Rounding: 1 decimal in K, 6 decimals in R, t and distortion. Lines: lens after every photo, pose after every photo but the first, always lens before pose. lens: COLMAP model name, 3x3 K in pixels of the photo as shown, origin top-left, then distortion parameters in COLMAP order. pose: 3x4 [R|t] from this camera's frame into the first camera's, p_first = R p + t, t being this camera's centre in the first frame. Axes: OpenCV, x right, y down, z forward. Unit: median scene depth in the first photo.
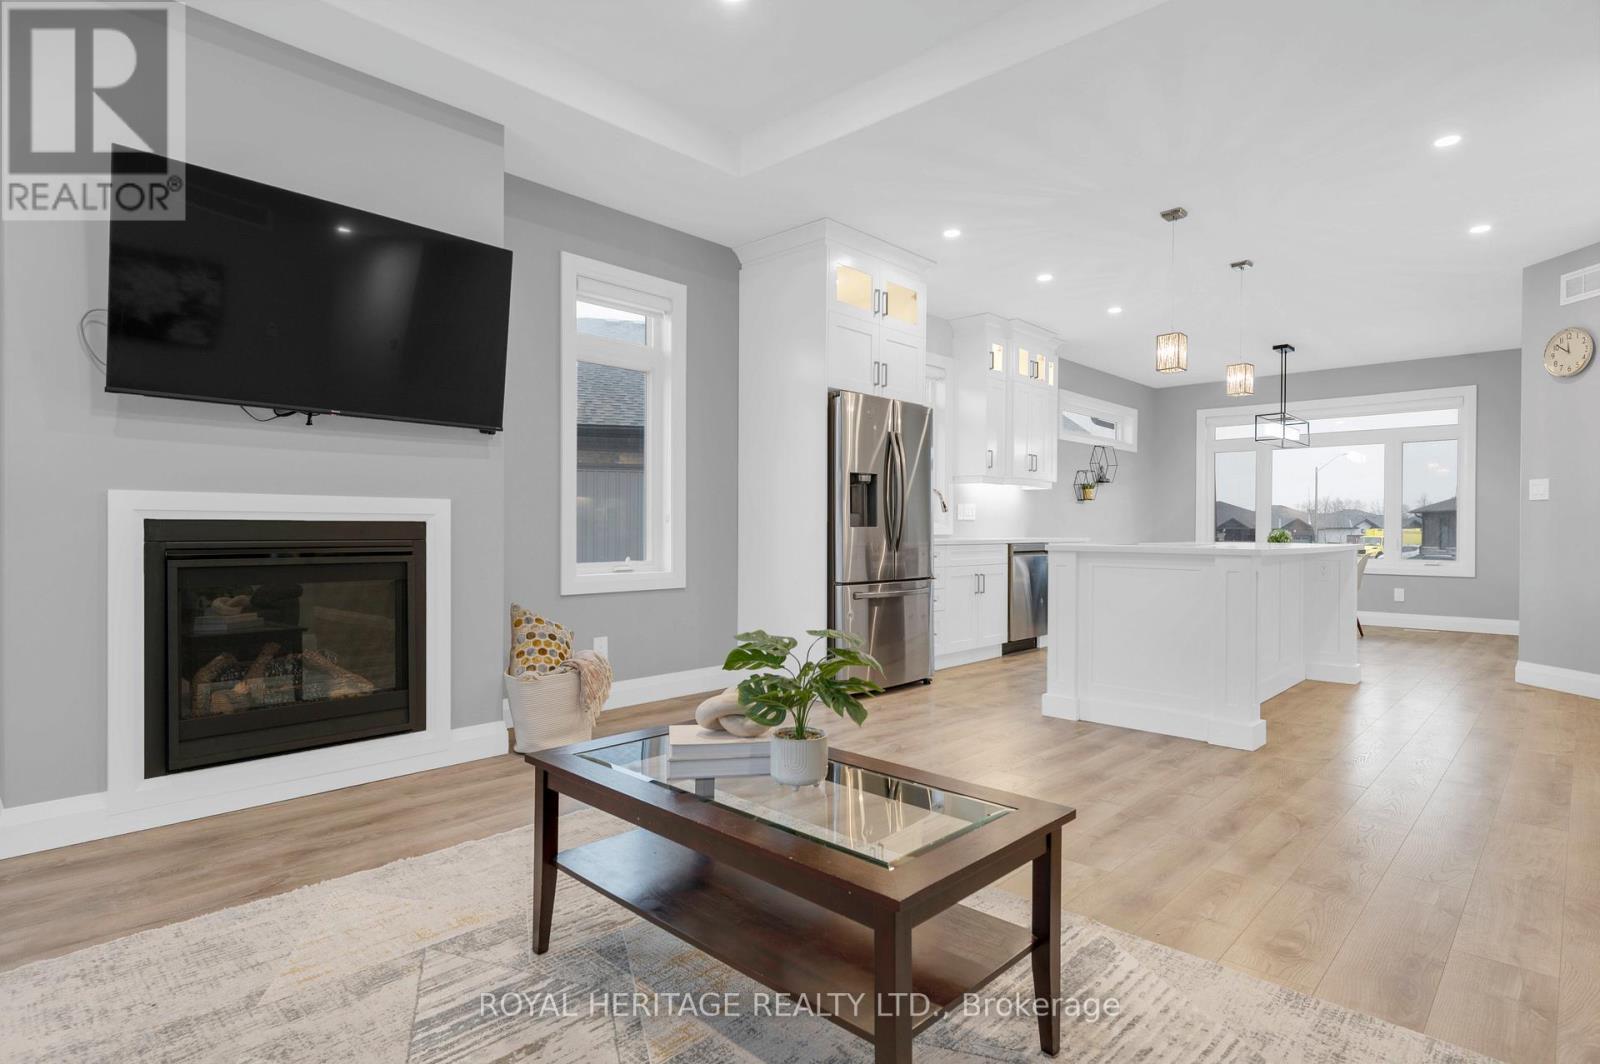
lens RADIAL K [[826.8, 0, 804.9], [0, 826.8, 537.5], [0, 0, 1]] dist [0.015558, -0.006676]
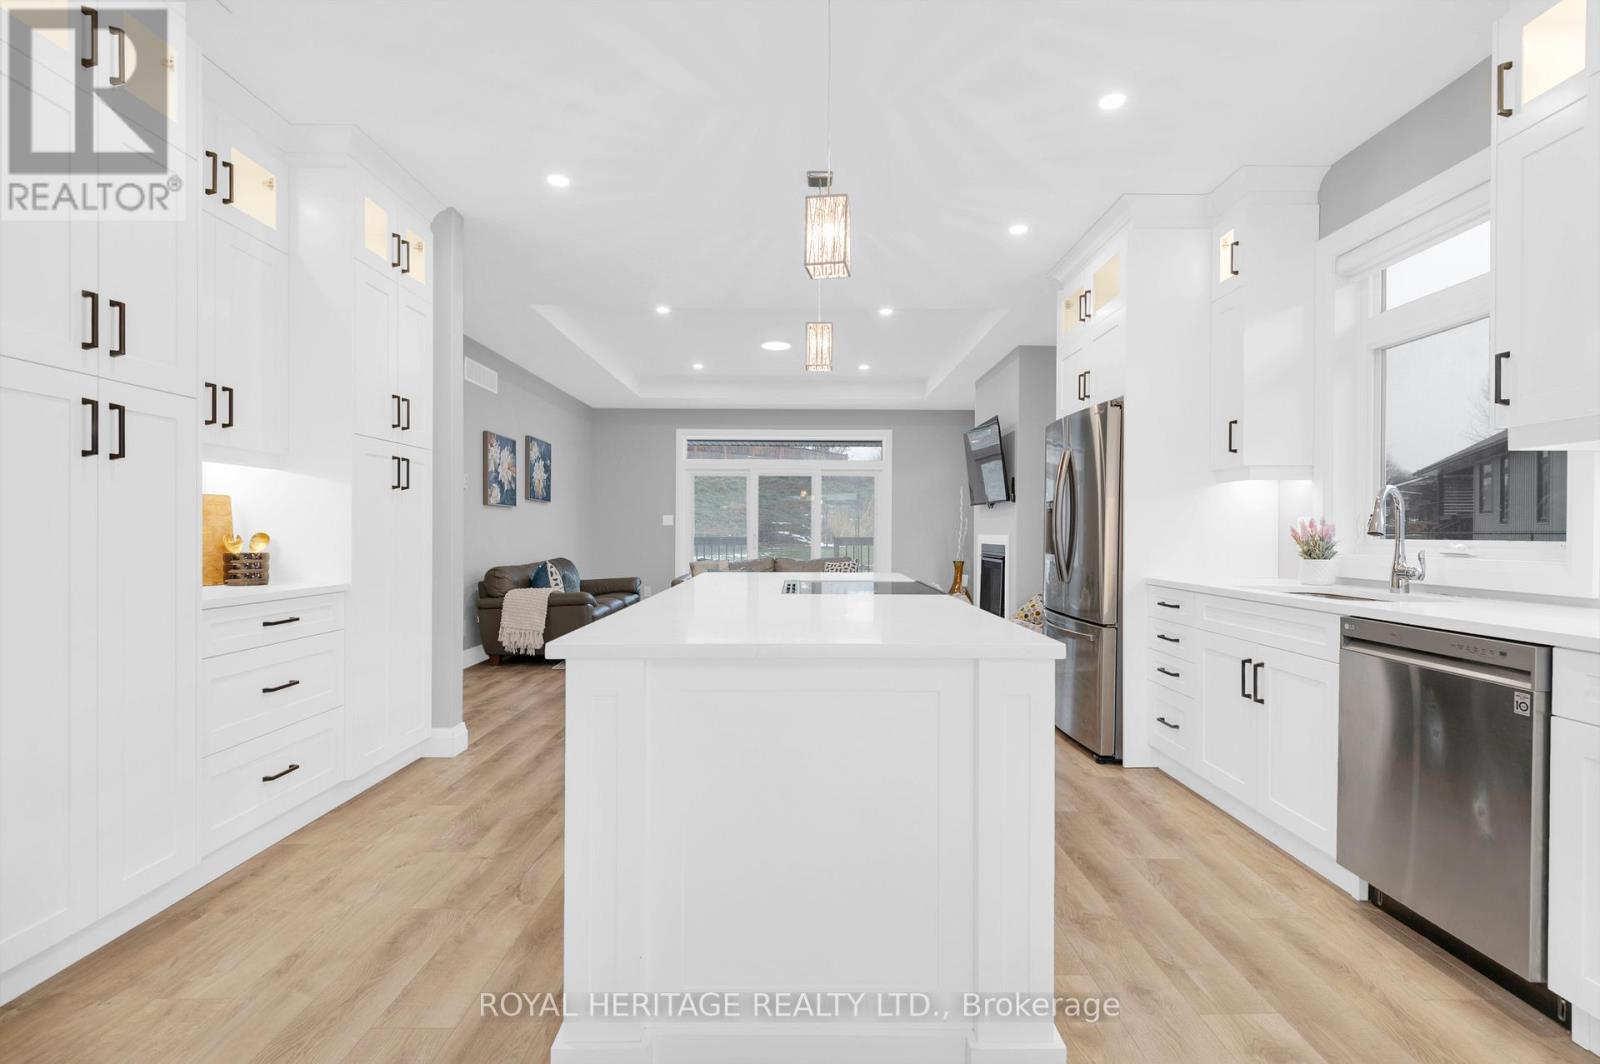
lens RADIAL K [[743.1, 0, 805.9], [0, 743.1, 533.7], [0, 0, 1]] dist [0.018389, -0.006969]
pose [[-0.724485, -0.006503, -0.689260, 0.790382], [-0.017043, 0.999819, 0.008481, -0.034763], [0.689080, 0.017891, -0.724465, 1.258389]]
